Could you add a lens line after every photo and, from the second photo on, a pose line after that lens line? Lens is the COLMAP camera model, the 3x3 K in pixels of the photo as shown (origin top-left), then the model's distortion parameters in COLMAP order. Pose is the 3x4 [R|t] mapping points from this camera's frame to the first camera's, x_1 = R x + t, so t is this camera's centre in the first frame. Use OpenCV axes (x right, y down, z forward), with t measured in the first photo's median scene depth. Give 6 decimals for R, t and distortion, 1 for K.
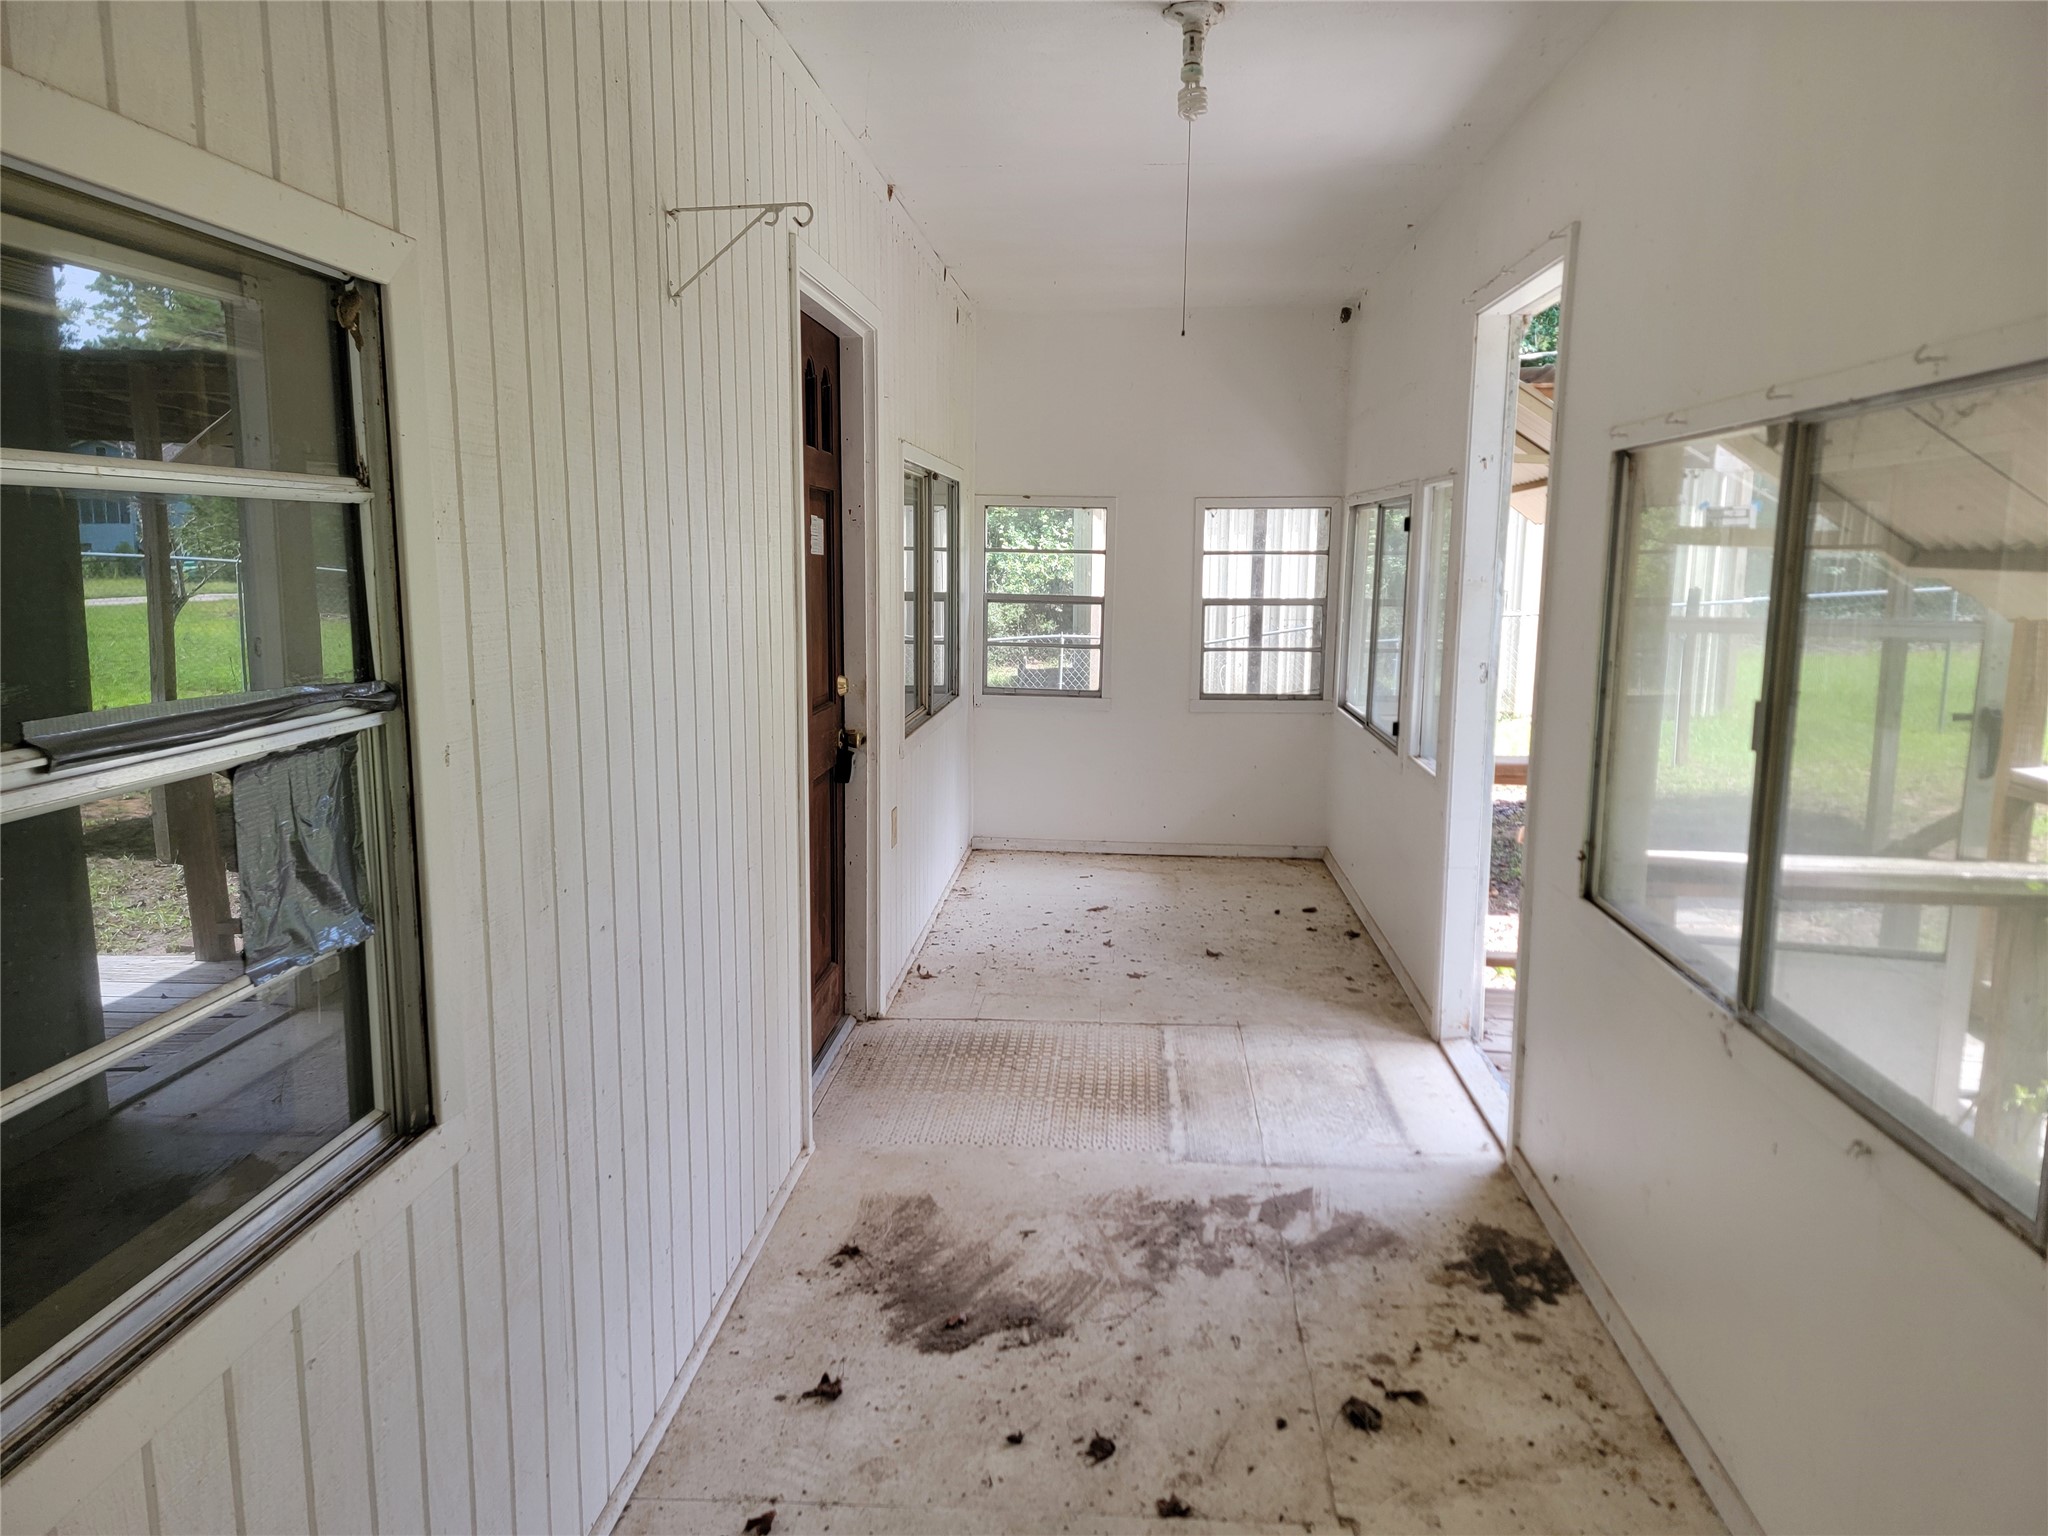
lens RADIAL K [[1401.9, 0, 1048.5], [0, 1401.9, 782.9], [0, 0, 1]] dist [0.100595, -0.079733]
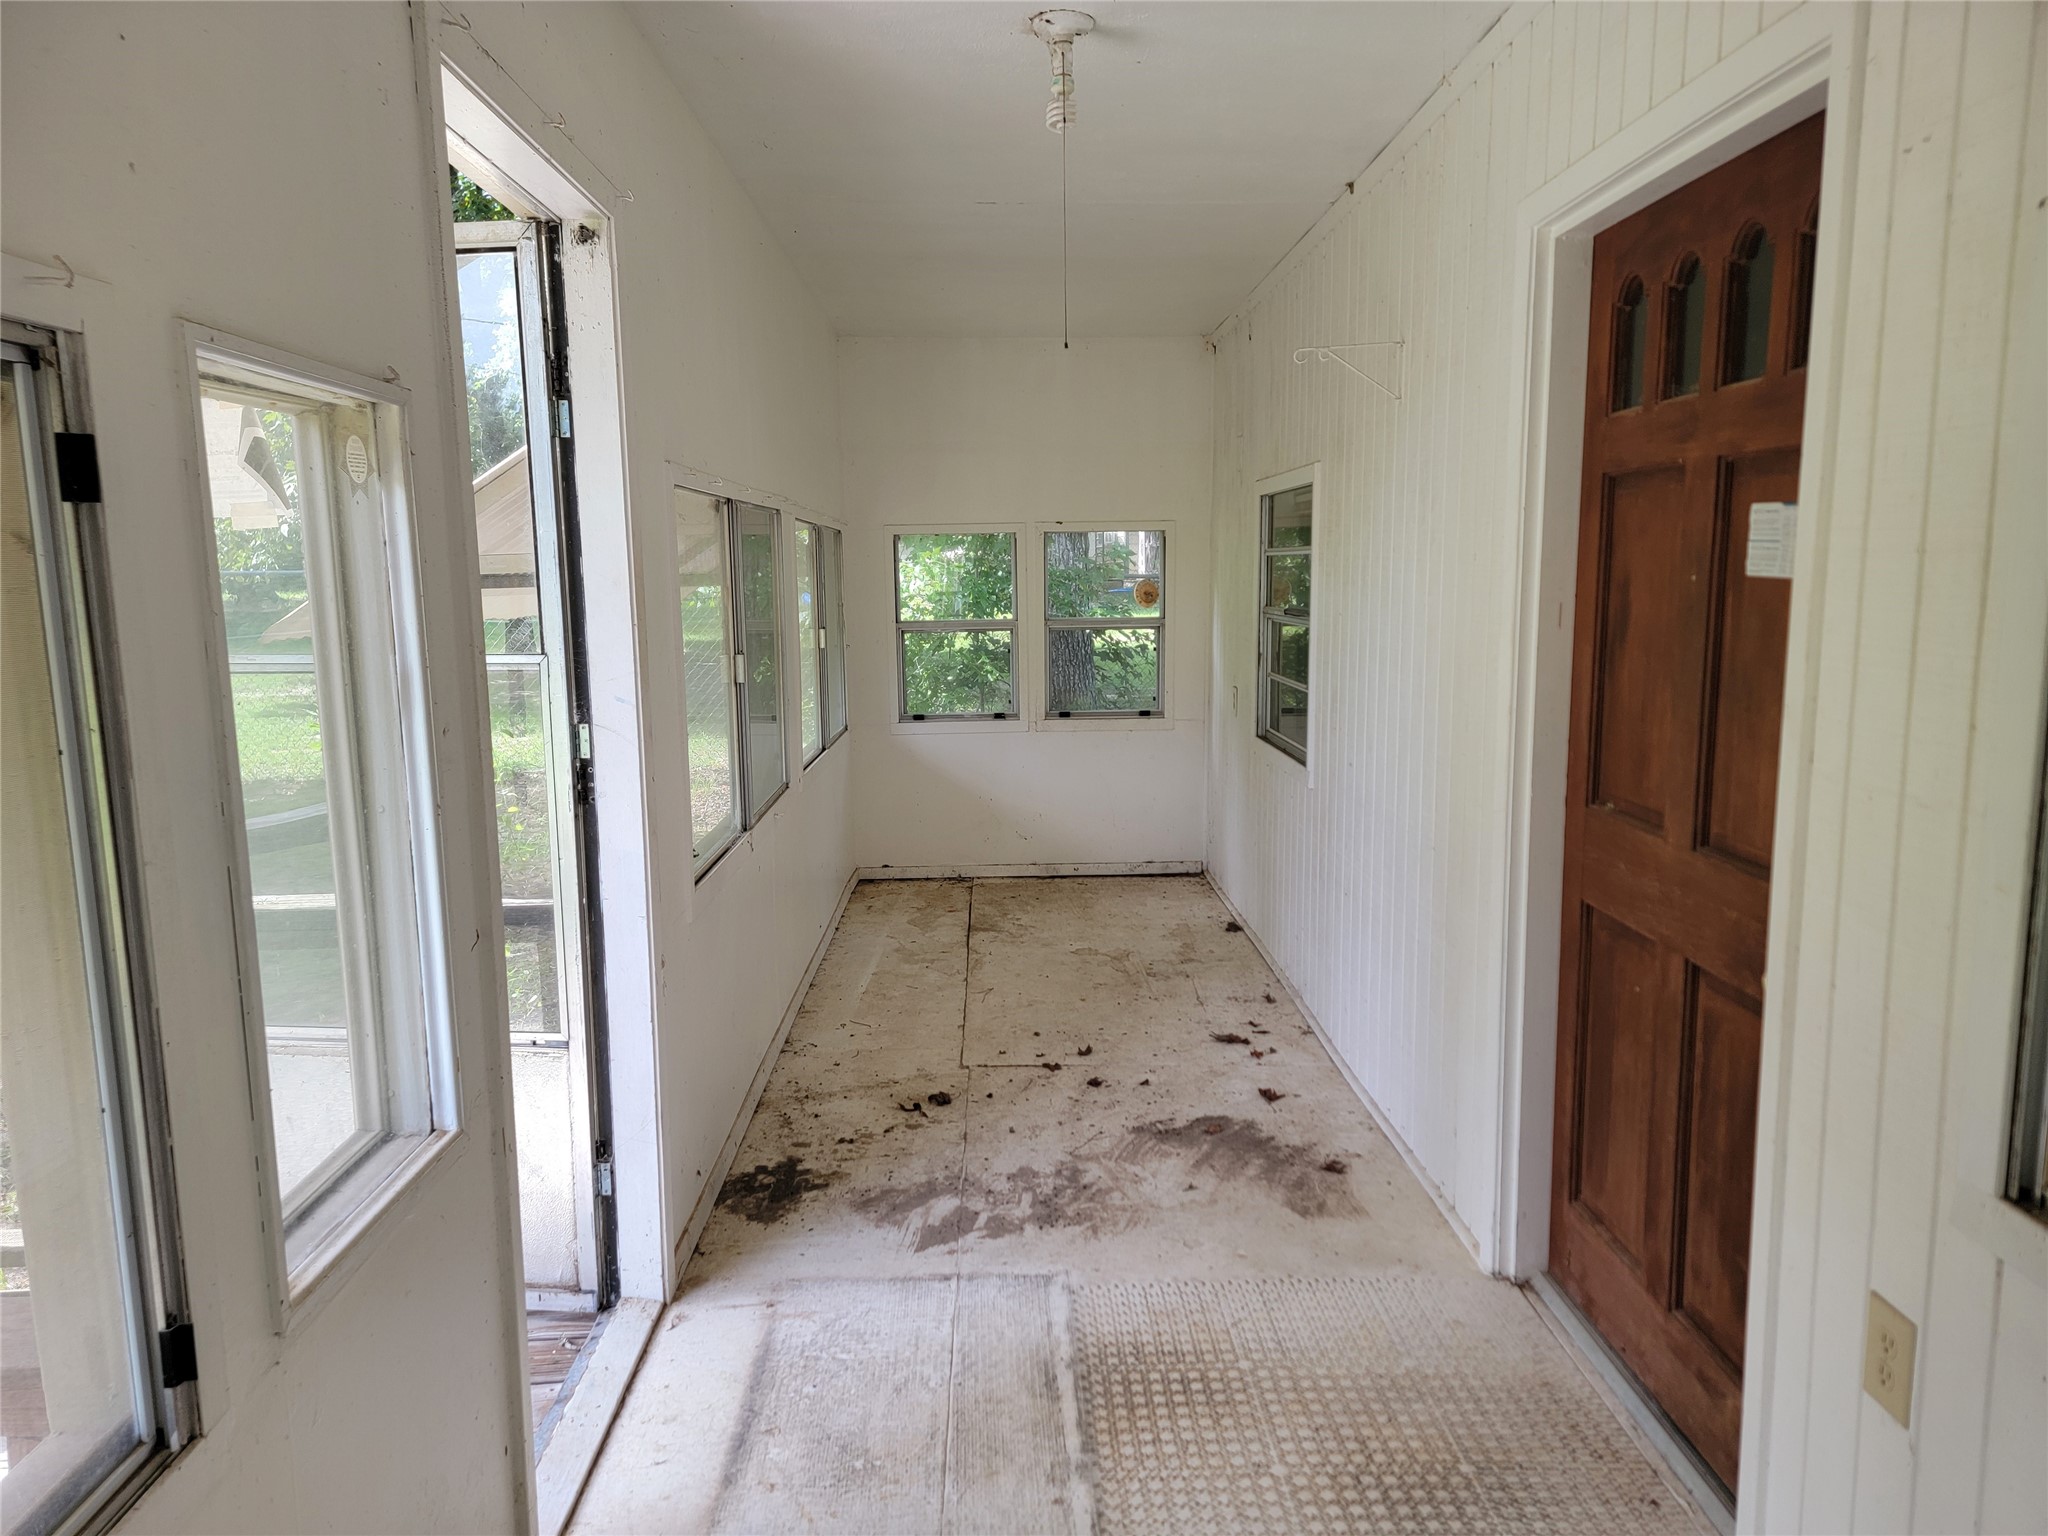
lens RADIAL K [[1401.9, 0, 1048.5], [0, 1401.9, 782.9], [0, 0, 1]] dist [0.100595, -0.079733]
pose [[-0.994714, 0.020275, -0.100664, 0.204038], [-0.012405, 0.949407, 0.313803, -0.334415], [0.101934, 0.313393, -0.944137, 1.971986]]
